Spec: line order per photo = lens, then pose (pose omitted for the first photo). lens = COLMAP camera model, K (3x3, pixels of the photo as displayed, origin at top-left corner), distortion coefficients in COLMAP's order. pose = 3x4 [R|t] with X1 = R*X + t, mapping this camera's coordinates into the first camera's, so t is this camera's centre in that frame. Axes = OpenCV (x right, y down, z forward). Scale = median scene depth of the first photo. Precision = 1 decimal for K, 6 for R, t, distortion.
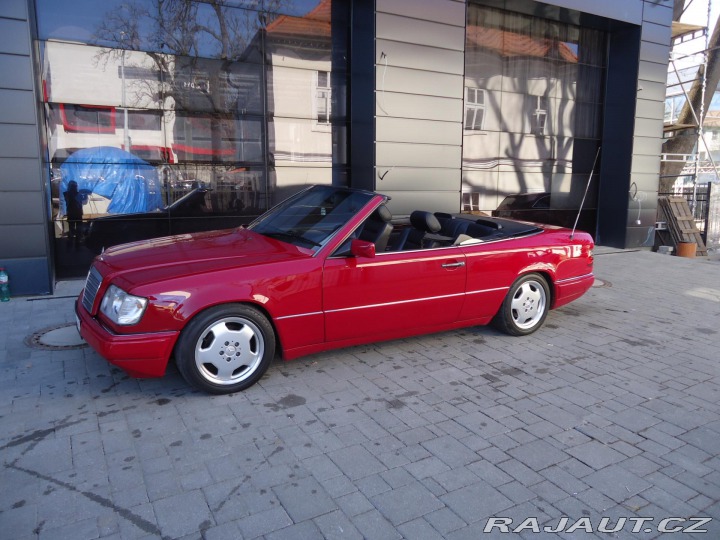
lens RADIAL K [[523.1, 0, 360.0], [0, 523.1, 266.7], [0, 0, 1]] dist [-0.012023, 0.007179]
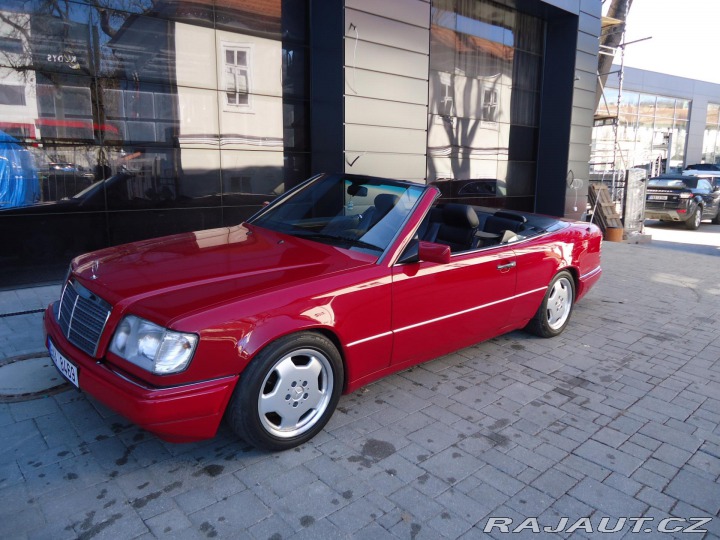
lens RADIAL K [[523.1, 0, 359.2], [0, 523.1, 266.1], [0, 0, 1]] dist [-0.012023, 0.007179]
pose [[0.976612, -0.032201, 0.212583, -0.274648], [0.026242, 0.999181, 0.030794, -0.039781], [-0.213400, -0.024495, 0.976658, 0.206078]]
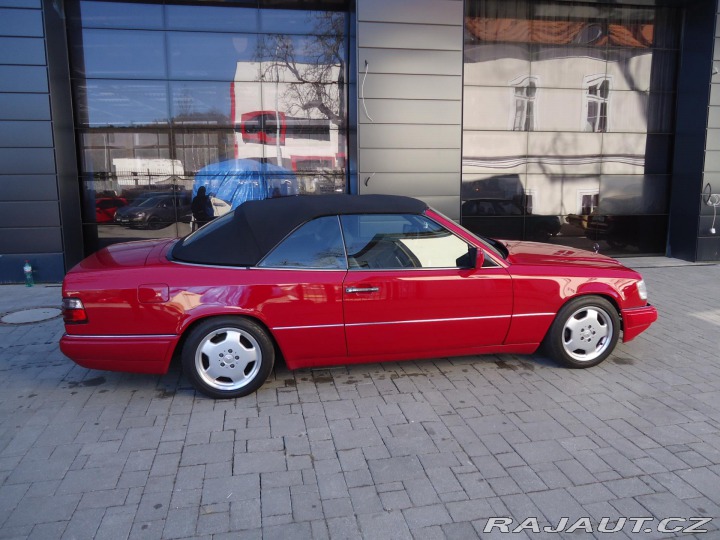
lens RADIAL K [[523.1, 0, 361.1], [0, 523.1, 267.5], [0, 0, 1]] dist [-0.012023, 0.007179]
pose [[0.946725, 0.036416, -0.319978, 0.695832], [-0.036798, 0.999311, 0.004857, -0.024018], [0.319935, 0.007177, 0.947412, 0.068683]]
